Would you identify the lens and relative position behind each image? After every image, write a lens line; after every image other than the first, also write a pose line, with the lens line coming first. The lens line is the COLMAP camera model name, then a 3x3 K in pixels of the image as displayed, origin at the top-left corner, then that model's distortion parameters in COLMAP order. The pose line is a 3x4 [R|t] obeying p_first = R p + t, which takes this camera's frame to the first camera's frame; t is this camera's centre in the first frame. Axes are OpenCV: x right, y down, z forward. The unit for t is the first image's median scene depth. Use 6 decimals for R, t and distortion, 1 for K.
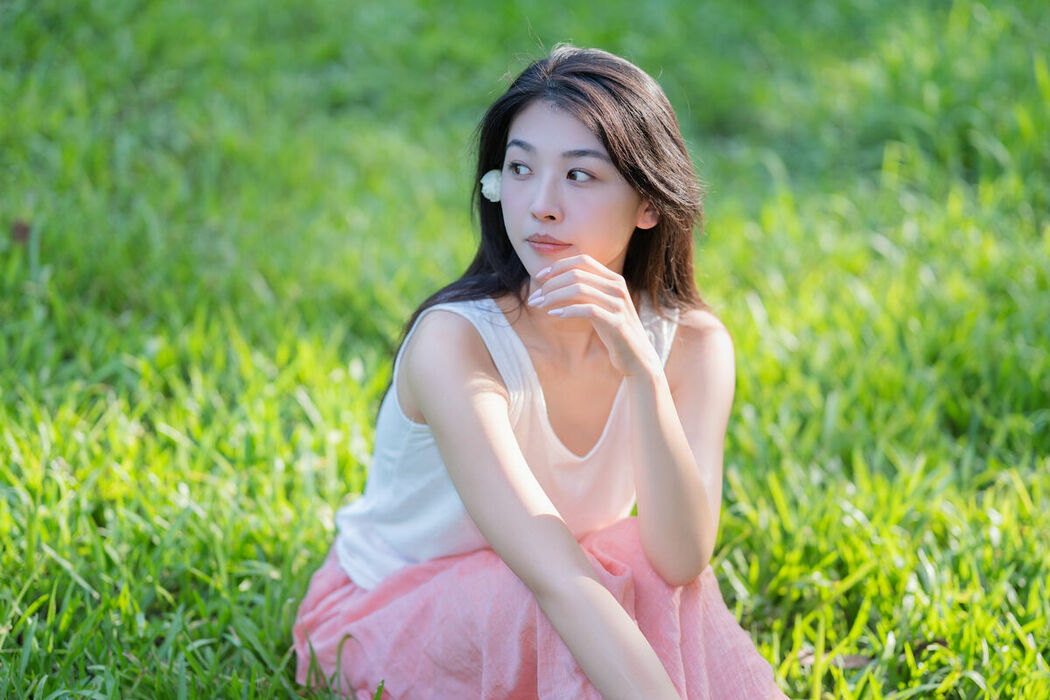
lens RADIAL K [[2630.9, 0, 525.0], [0, 2630.9, 350.0], [0, 0, 1]] dist [0.258492, 0.057688]
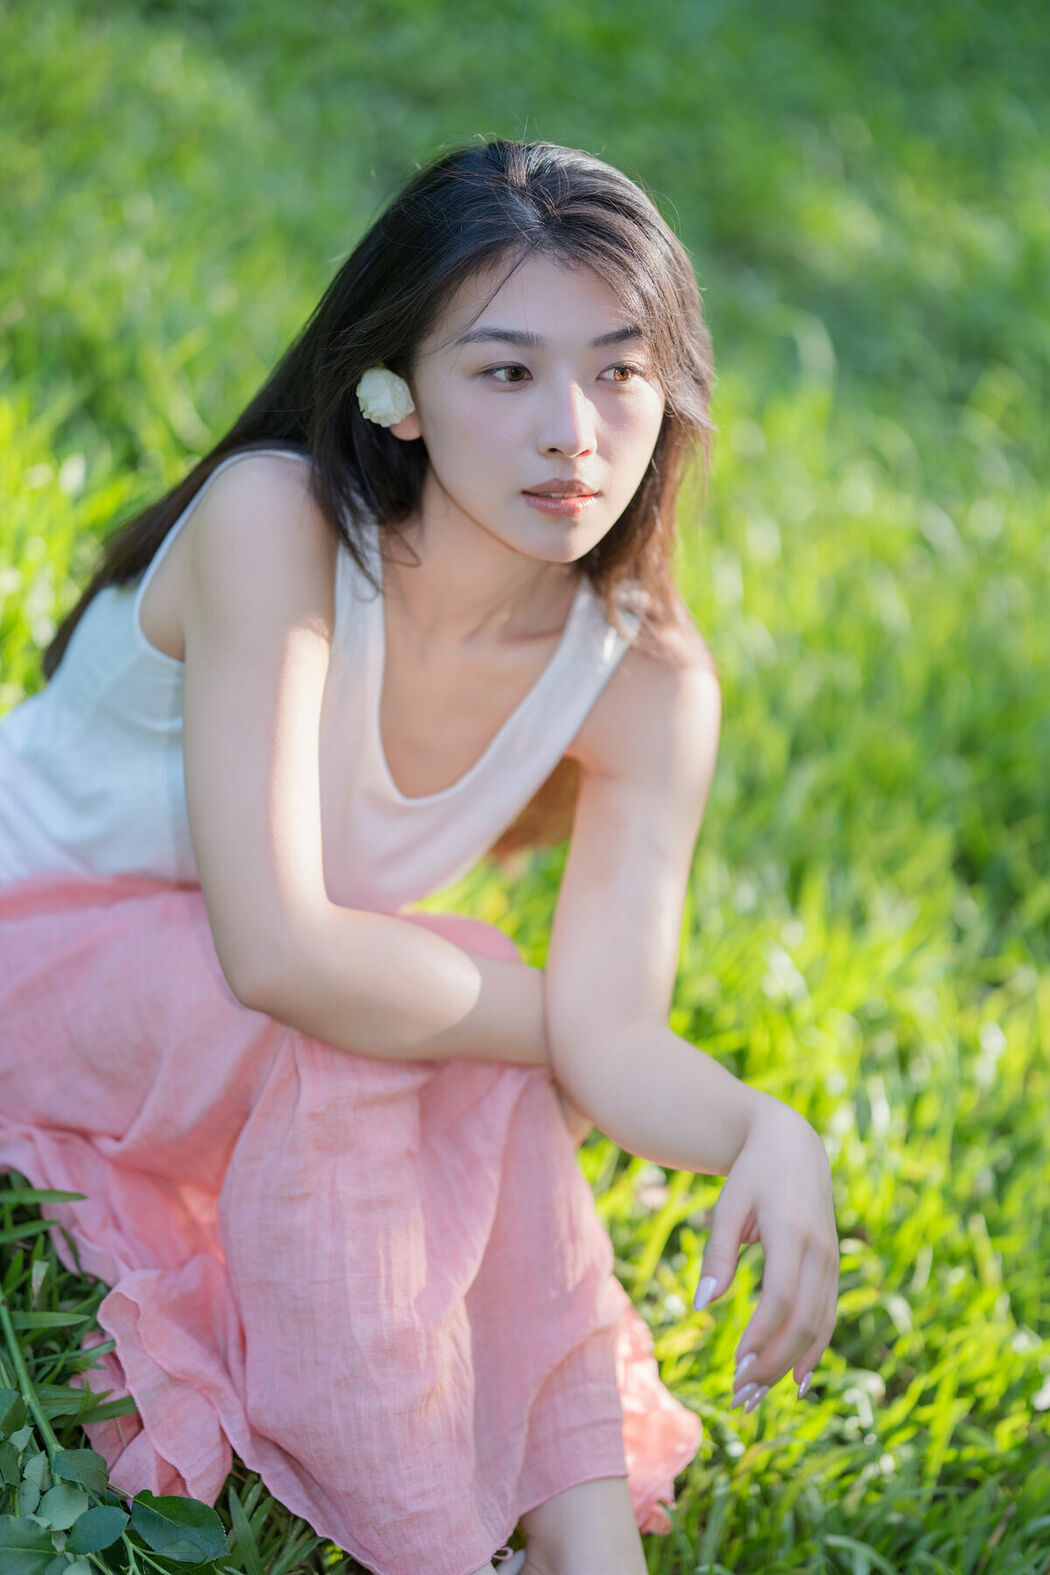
lens RADIAL K [[3946.3, 0, 525.0], [0, 3946.3, 787.5], [0, 0, 1]] dist [0.258492, 0.057688]
pose [[0.945180, 0.311594, 0.097691, -0.035088], [-0.319661, 0.943991, 0.081841, -0.034122], [-0.066718, -0.108583, 0.991846, 0.099407]]
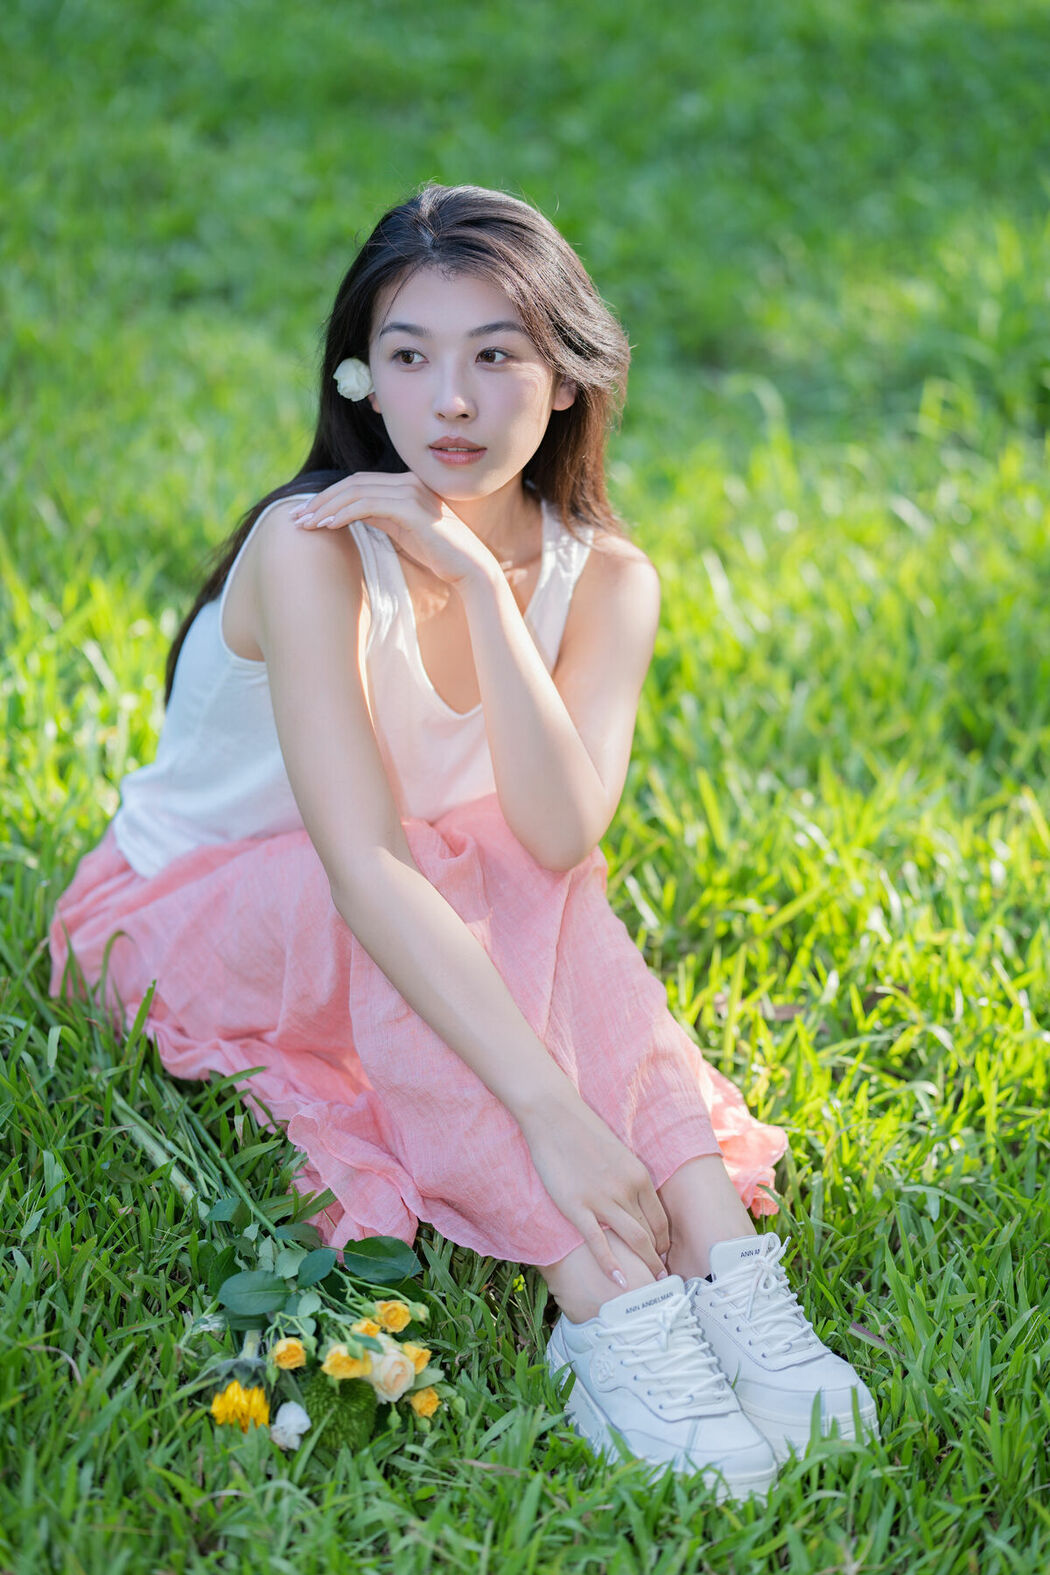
lens RADIAL K [[3946.3, 0, 525.0], [0, 3946.3, 787.5], [0, 0, 1]] dist [0.258492, 0.057688]
pose [[0.998892, 0.046934, -0.003532, 0.045614], [-0.046932, 0.998898, 0.000664, 0.051345], [0.003559, -0.000497, 0.999994, -0.126641]]
